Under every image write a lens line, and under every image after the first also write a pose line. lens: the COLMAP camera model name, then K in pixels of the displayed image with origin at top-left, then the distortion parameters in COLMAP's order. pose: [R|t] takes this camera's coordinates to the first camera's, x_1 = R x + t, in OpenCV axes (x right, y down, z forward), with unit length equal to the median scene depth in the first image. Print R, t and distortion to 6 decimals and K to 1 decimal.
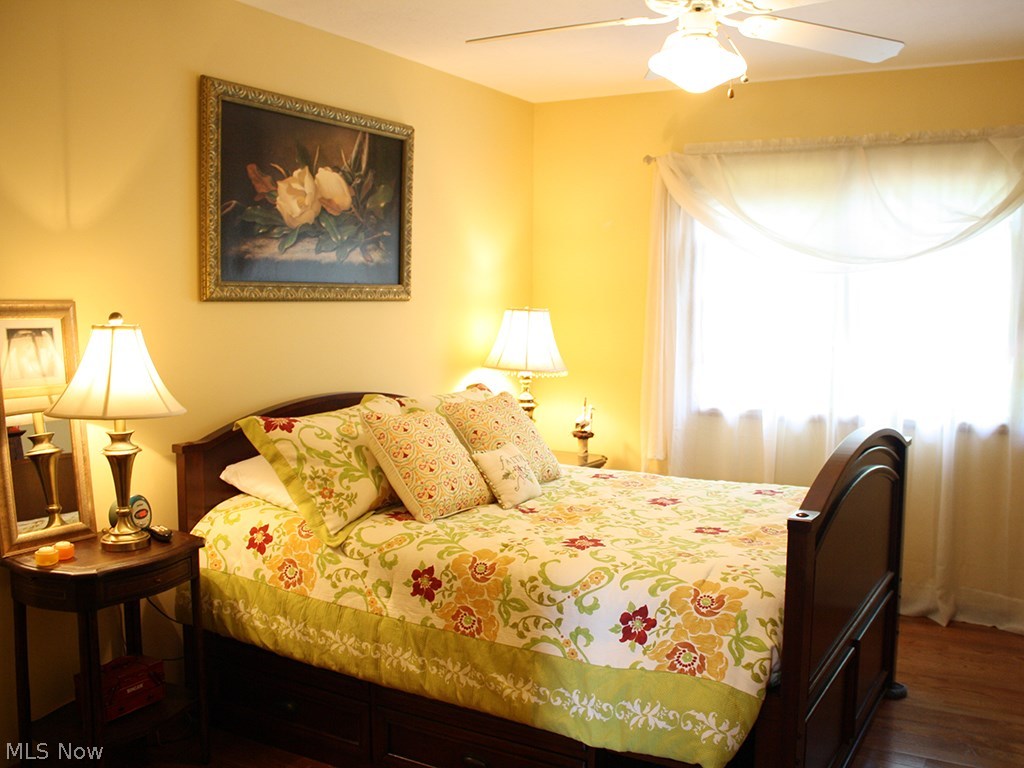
lens RADIAL K [[976.6, 0, 512.0], [0, 976.6, 384.0], [0, 0, 1]] dist [-0.152795, 0.126280]
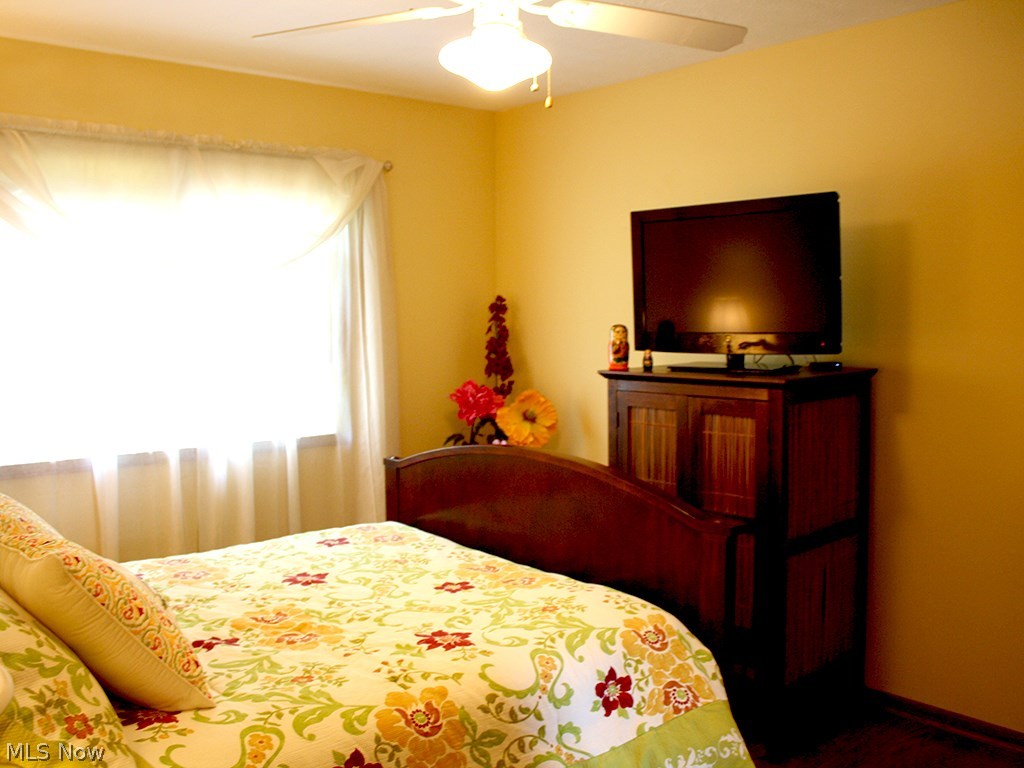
lens RADIAL K [[976.6, 0, 512.0], [0, 976.6, 384.0], [0, 0, 1]] dist [-0.152795, 0.126280]
pose [[0.316141, -0.080931, 0.945254, -0.668350], [0.088882, 0.994499, 0.055421, -0.084375], [-0.944540, 0.066495, 0.321595, 0.727848]]
